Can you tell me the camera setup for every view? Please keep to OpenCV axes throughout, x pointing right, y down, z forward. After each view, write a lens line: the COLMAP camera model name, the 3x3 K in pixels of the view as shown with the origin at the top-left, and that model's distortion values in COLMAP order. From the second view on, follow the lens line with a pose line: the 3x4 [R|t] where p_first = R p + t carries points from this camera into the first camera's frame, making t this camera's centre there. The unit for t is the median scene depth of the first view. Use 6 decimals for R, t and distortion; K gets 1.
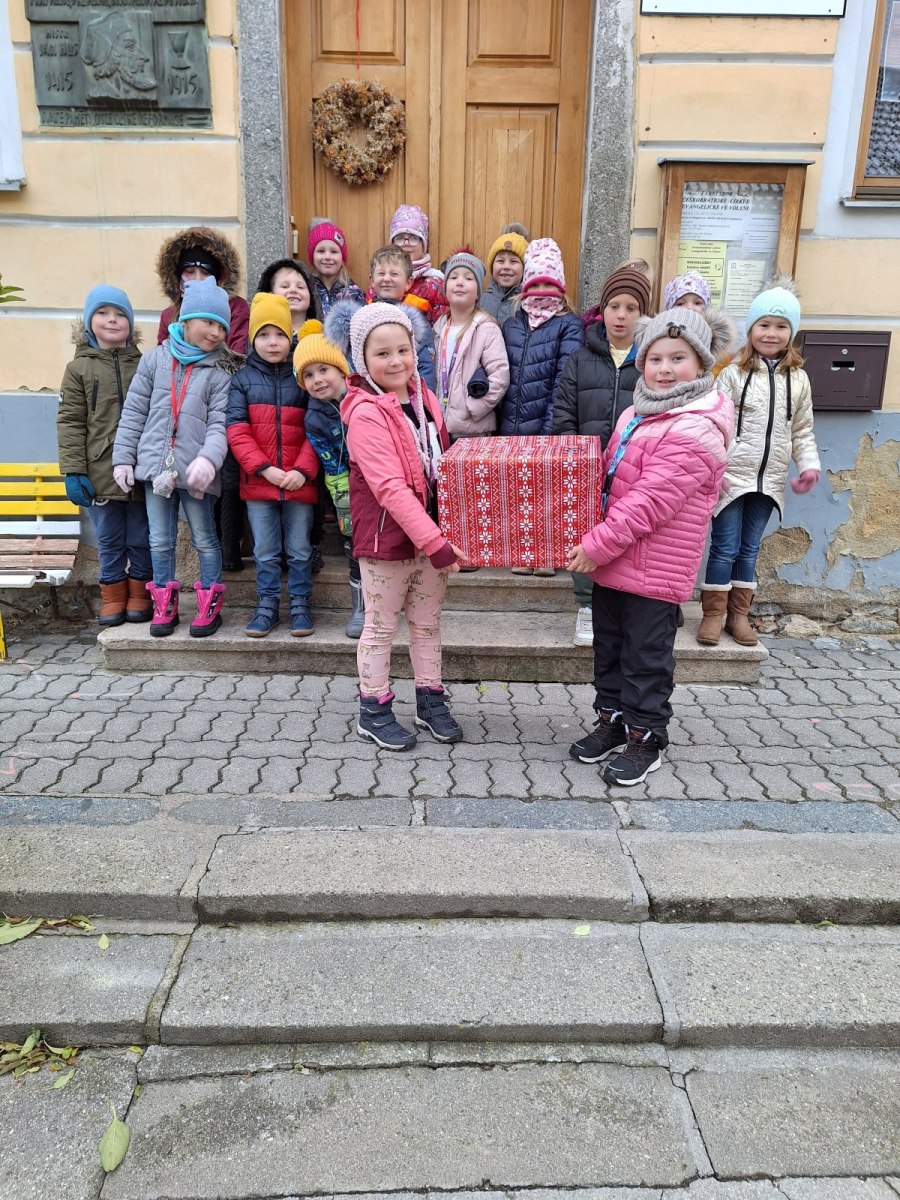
lens RADIAL K [[895.6, 0, 448.9], [0, 895.6, 633.8], [0, 0, 1]] dist [0.003623, -0.007115]
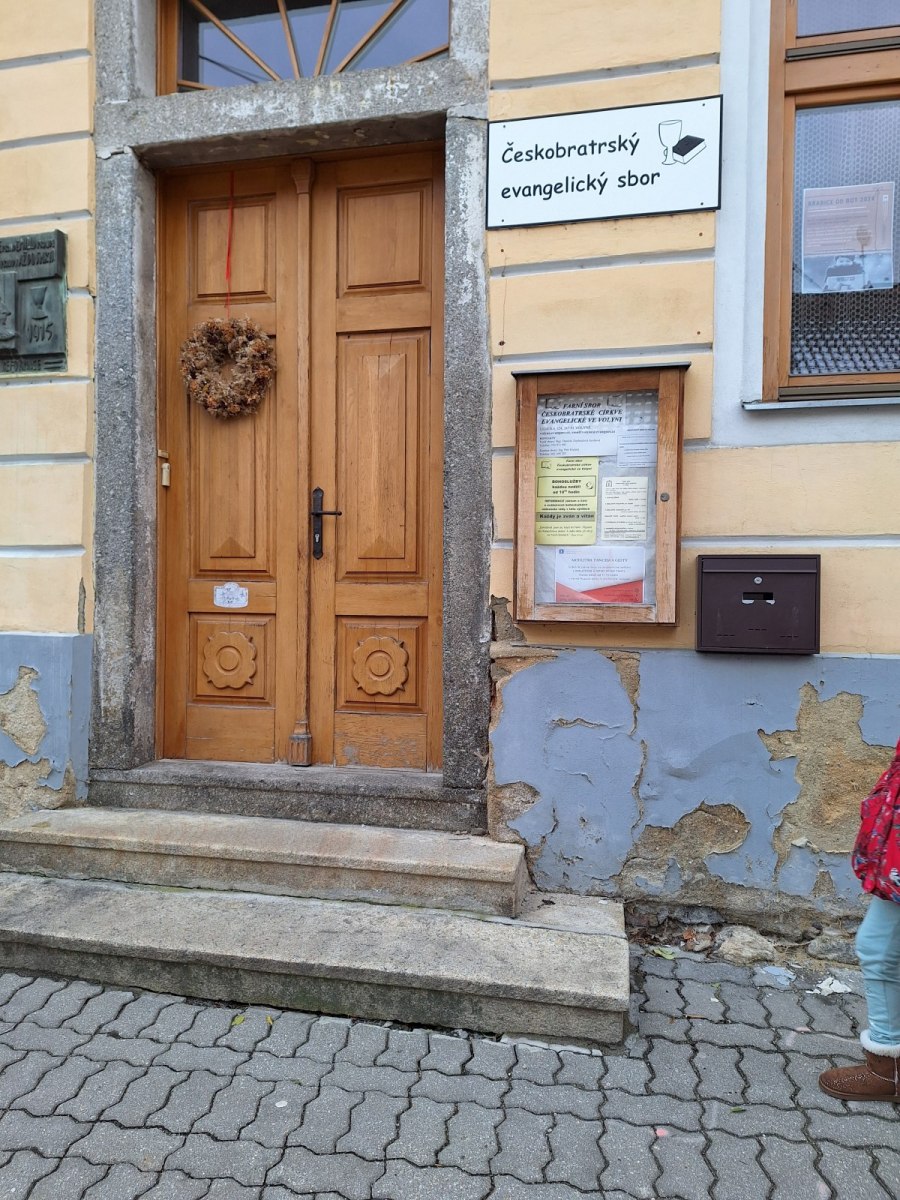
lens RADIAL K [[869.6, 0, 450.0], [0, 869.6, 600.0], [0, 0, 1]] dist [0.107213, -0.173723]
pose [[0.976972, -0.005781, -0.213290, 0.355403], [-0.050545, 0.964909, -0.257675, -0.091515], [0.207295, 0.262522, 0.942396, 0.237688]]
